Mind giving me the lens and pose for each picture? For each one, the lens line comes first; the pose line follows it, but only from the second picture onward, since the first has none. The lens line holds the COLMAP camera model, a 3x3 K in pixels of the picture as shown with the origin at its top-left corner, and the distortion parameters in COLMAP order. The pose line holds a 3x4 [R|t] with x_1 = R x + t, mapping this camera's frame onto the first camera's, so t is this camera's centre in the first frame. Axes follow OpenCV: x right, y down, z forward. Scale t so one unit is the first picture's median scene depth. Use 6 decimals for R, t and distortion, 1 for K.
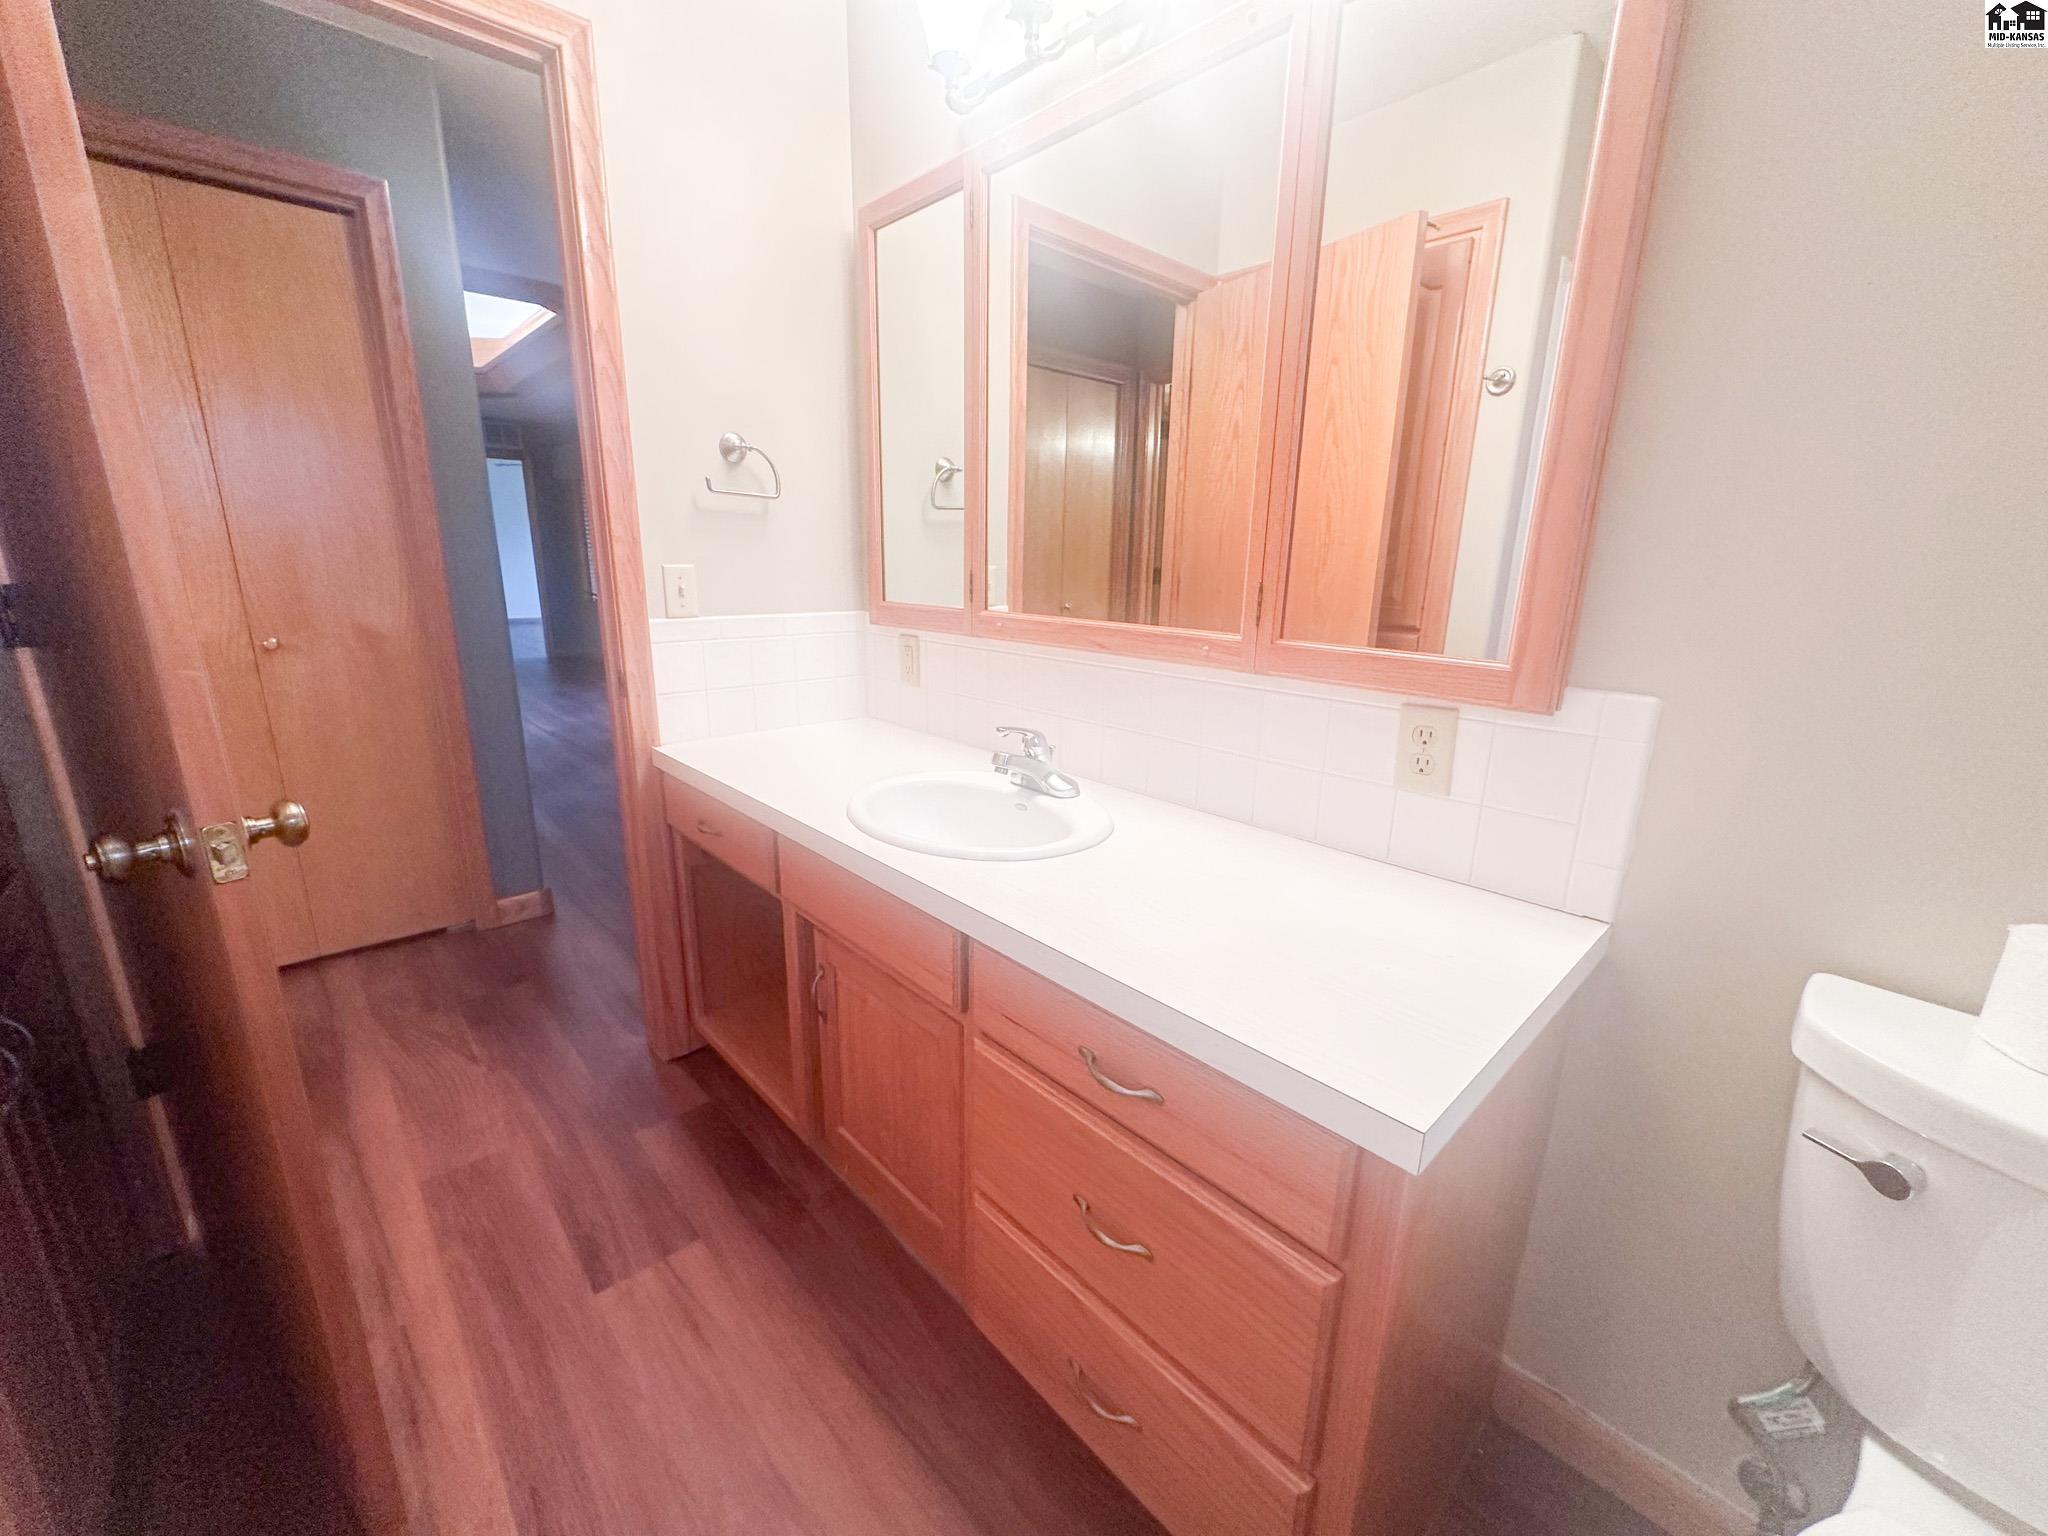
lens RADIAL K [[818.5, 0, 1021.0], [0, 818.5, 766.3], [0, 0, 1]] dist [-0.005466, 0.001034]
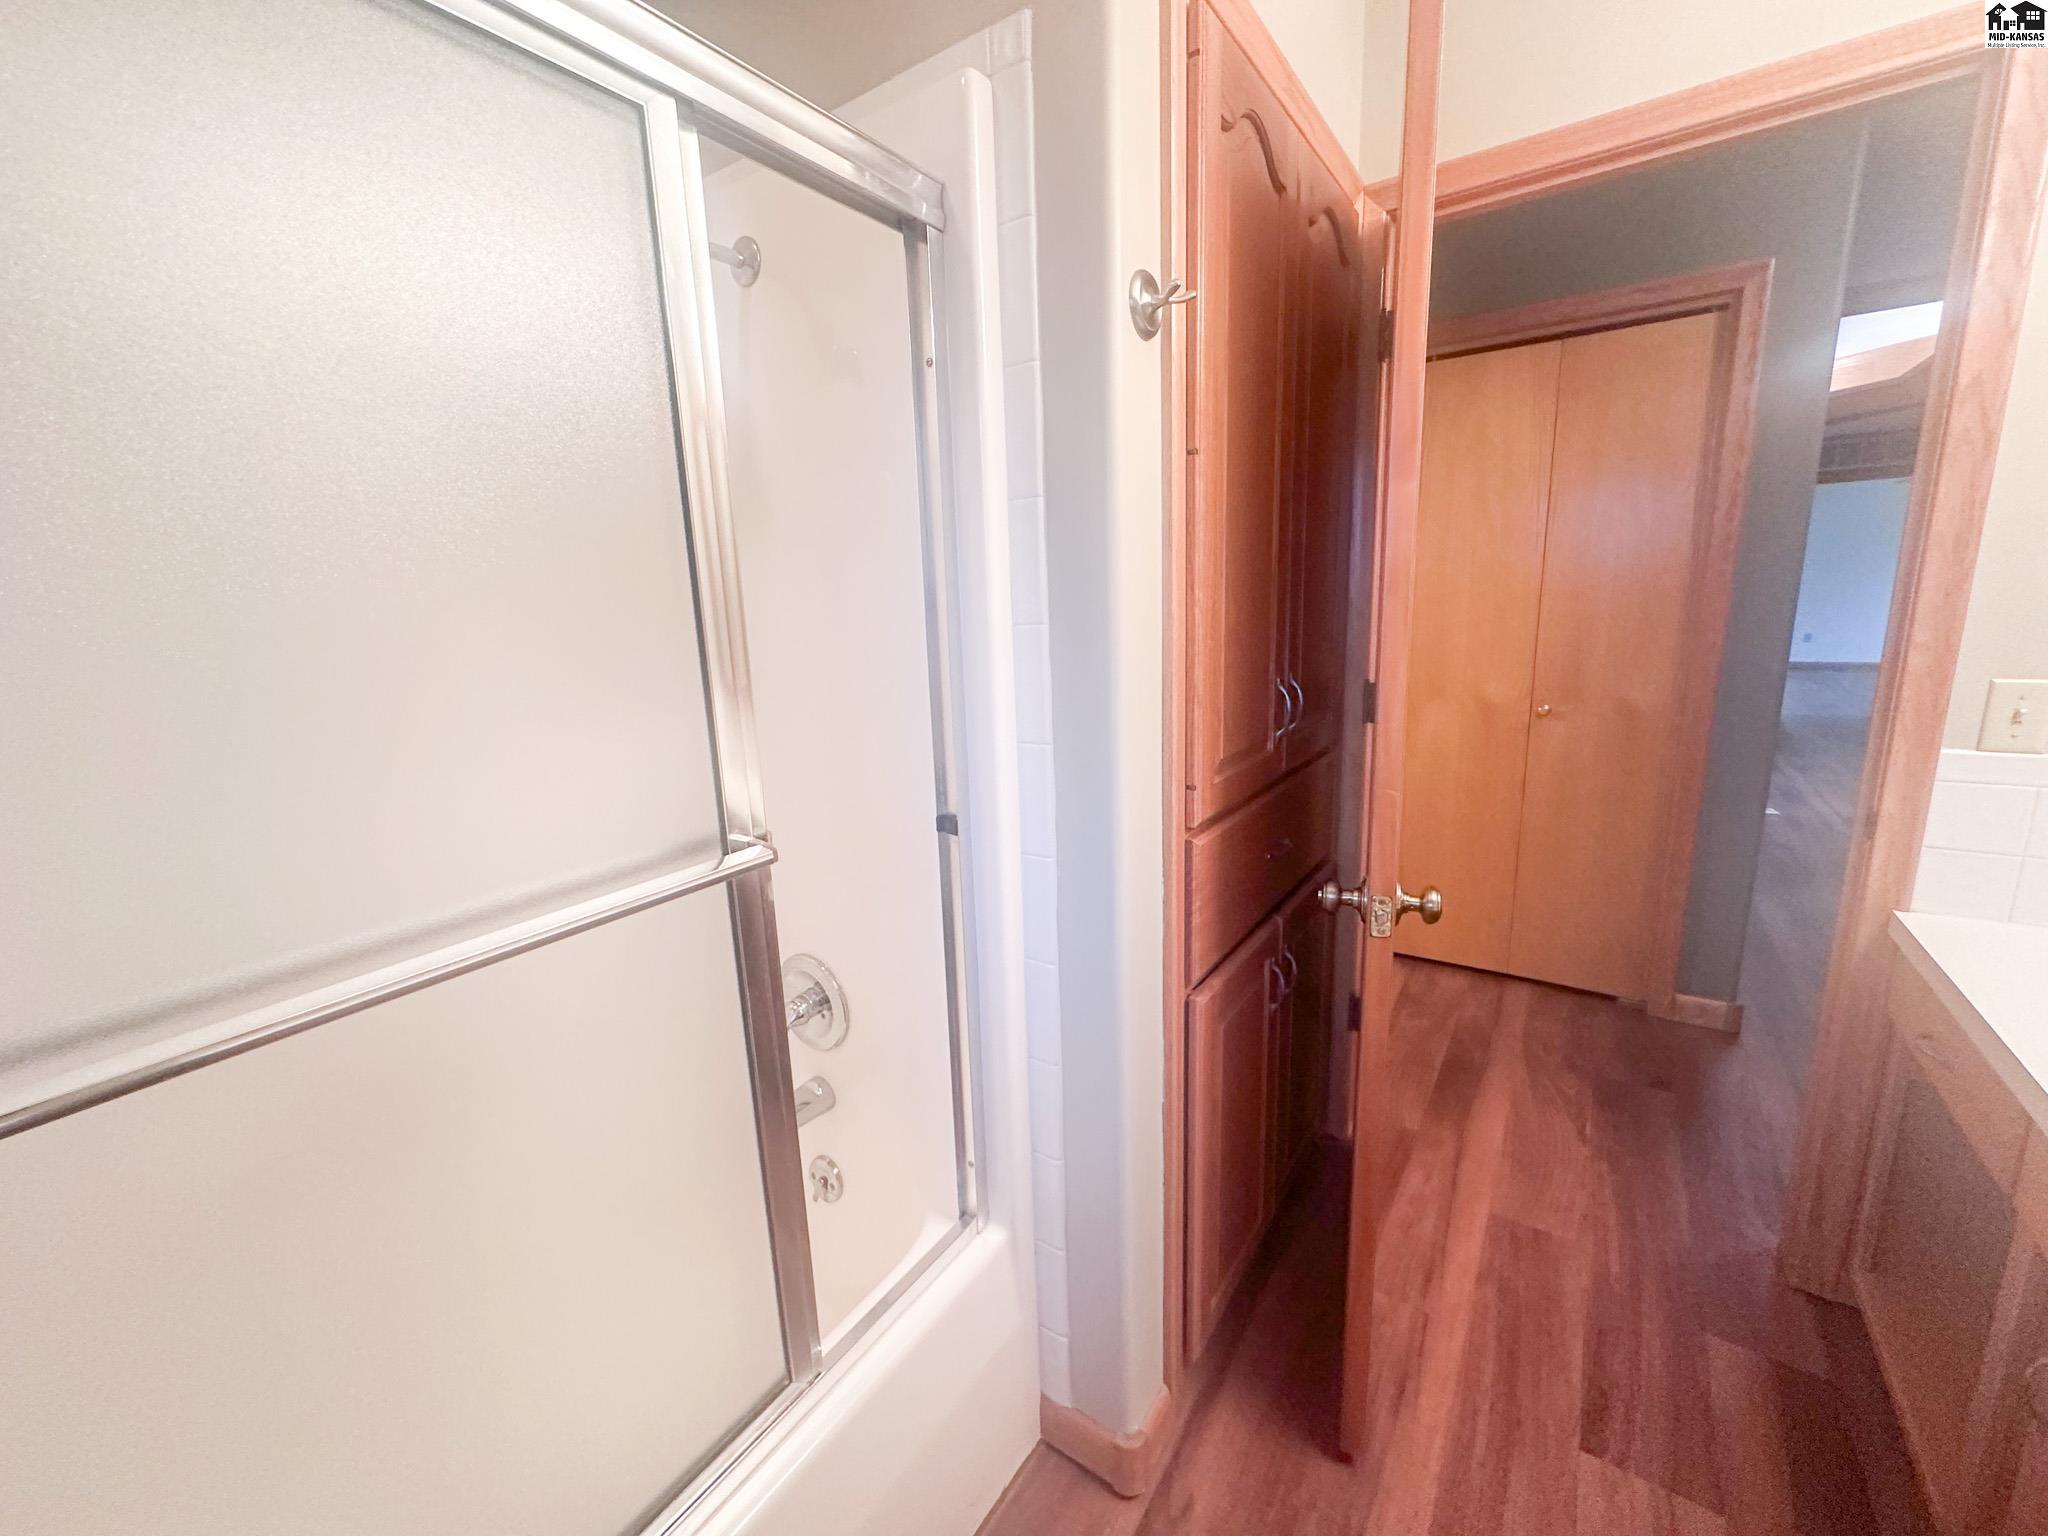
lens RADIAL K [[818.5, 0, 1028.3], [0, 818.5, 765.0], [0, 0, 1]] dist [-0.005466, 0.001034]
pose [[0.220445, 0.169338, -0.960588, 0.082798], [-0.207765, 0.970366, 0.123382, -0.080372], [0.953015, 0.172378, 0.249095, 0.009161]]
